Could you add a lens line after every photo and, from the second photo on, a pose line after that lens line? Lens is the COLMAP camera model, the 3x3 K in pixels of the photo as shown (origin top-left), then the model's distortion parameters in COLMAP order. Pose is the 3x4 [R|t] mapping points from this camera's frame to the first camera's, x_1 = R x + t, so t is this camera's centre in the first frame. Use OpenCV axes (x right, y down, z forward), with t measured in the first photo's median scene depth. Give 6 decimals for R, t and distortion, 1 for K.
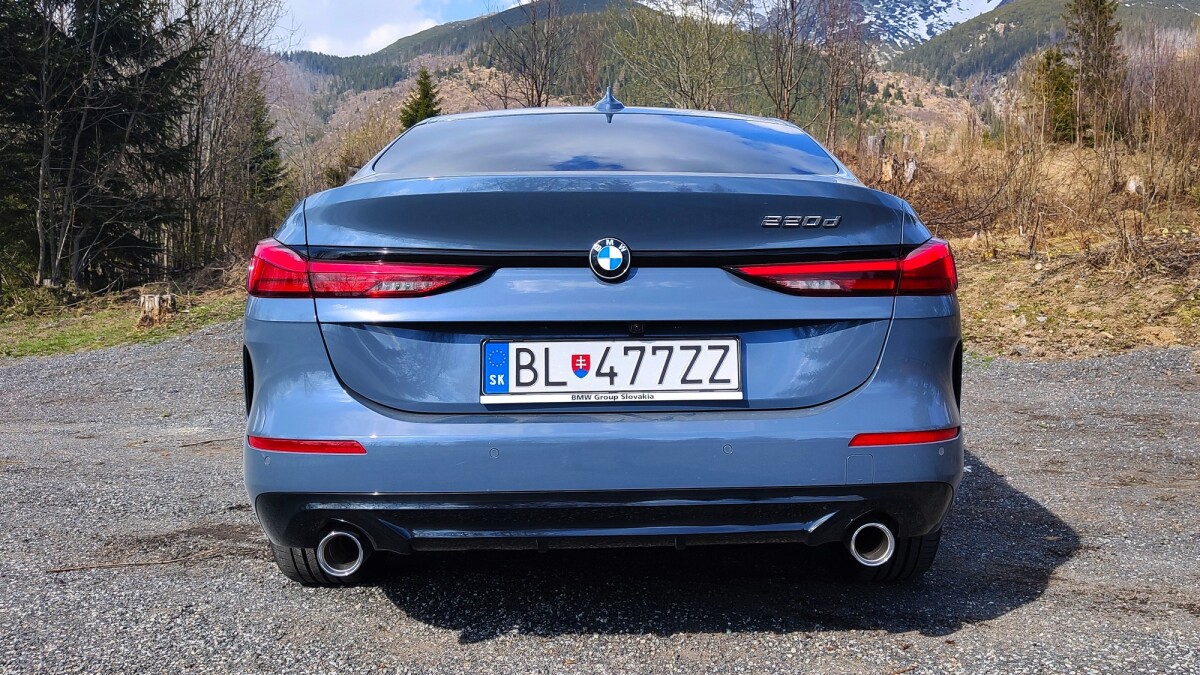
lens RADIAL K [[1018.8, 0, 696.8], [0, 1018.8, 340.7], [0, 0, 1]] dist [0.035865, -0.098193]
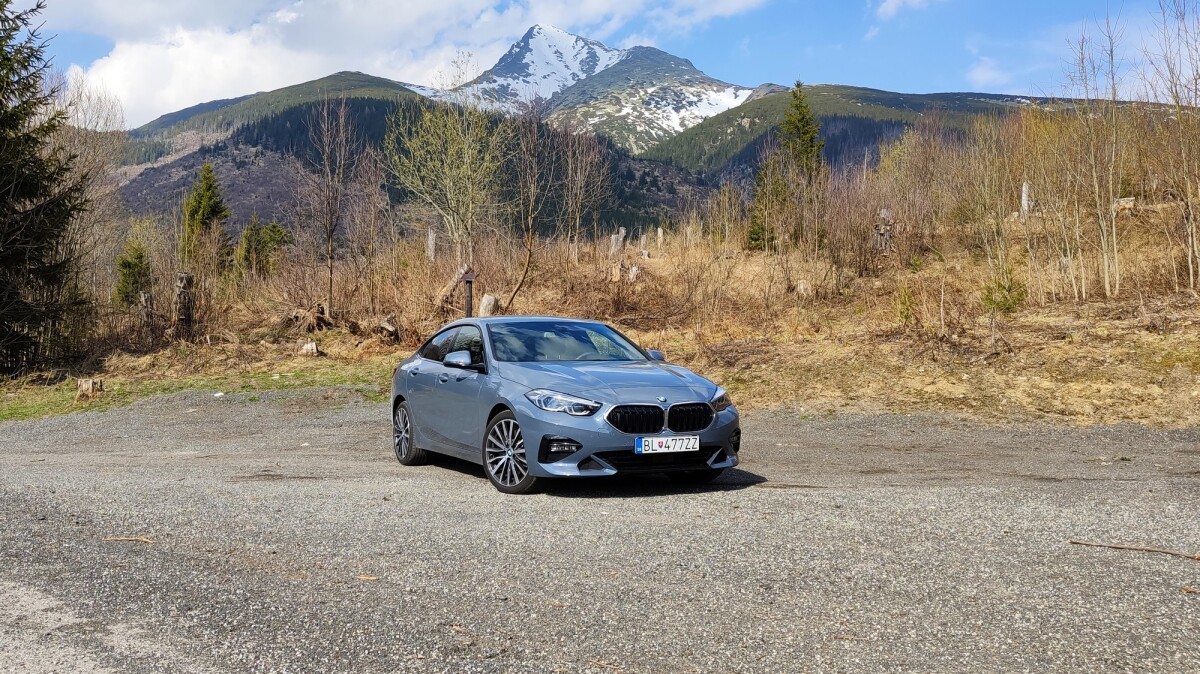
lens RADIAL K [[985.0, 0, 604.5], [0, 985.0, 369.9], [0, 0, 1]] dist [0.093049, -0.180942]
pose [[0.990137, -0.003669, 0.140052, 0.011950], [0.009841, 0.999009, -0.043404, 0.016281], [-0.139753, 0.044354, 0.989192, -0.744468]]
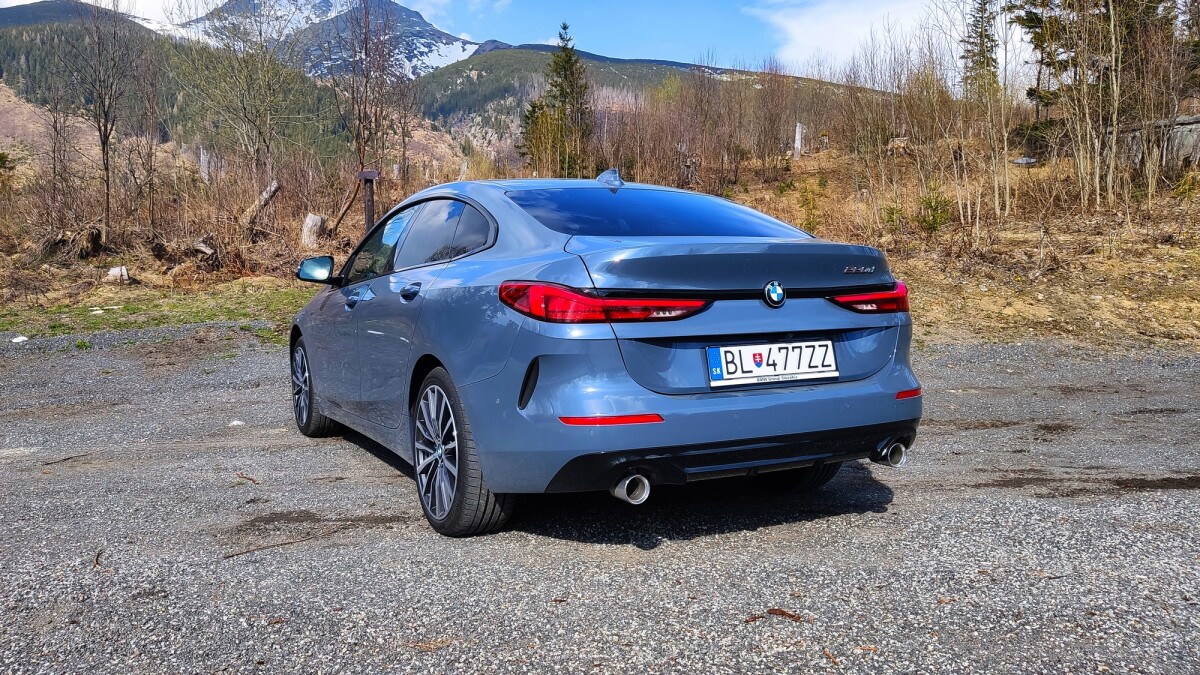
lens RADIAL K [[897.7, 0, 600.0], [0, 897.7, 337.5], [0, 0, 1]] dist [0.000255, -0.008538]
pose [[0.912657, -0.033093, 0.407385, -0.250995], [0.035273, 0.999375, 0.002162, -0.006305], [-0.407202, 0.012397, 0.913254, -0.053827]]
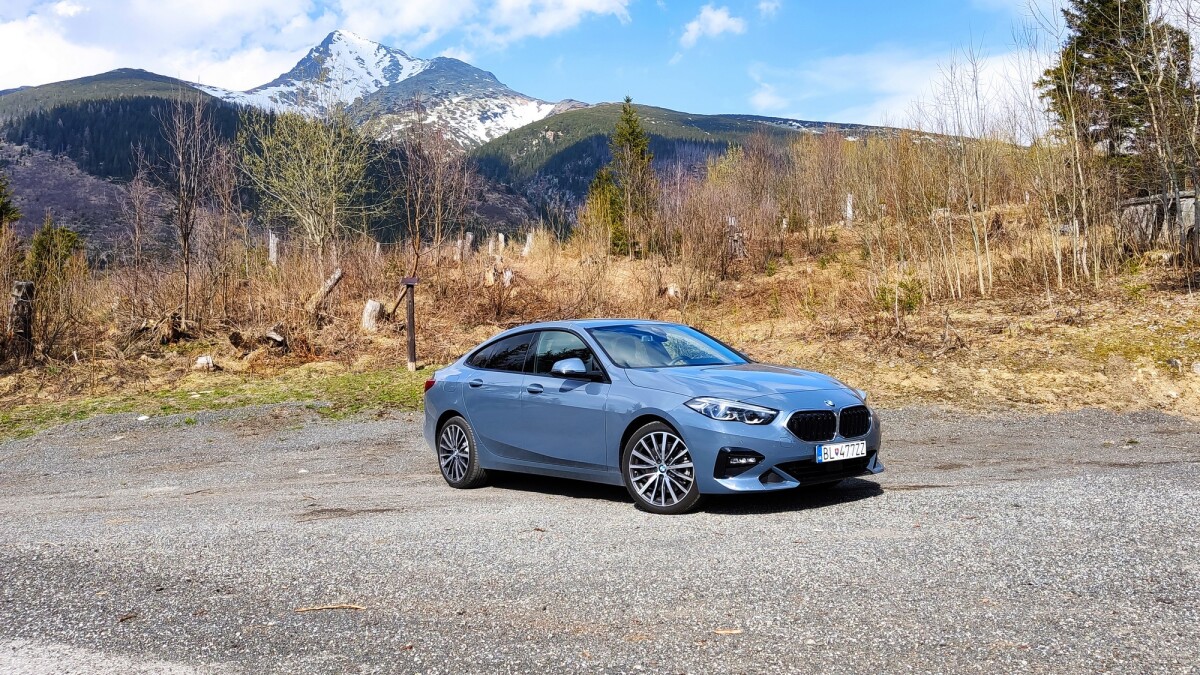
lens RADIAL K [[957.1, 0, 655.6], [0, 957.1, 335.4], [0, 0, 1]] dist [0.064893, -0.114166]
pose [[0.925067, -0.019579, 0.379299, -0.272484], [0.051471, 0.995920, -0.074125, -0.000929], [-0.376300, 0.088093, 0.922300, -0.566269]]
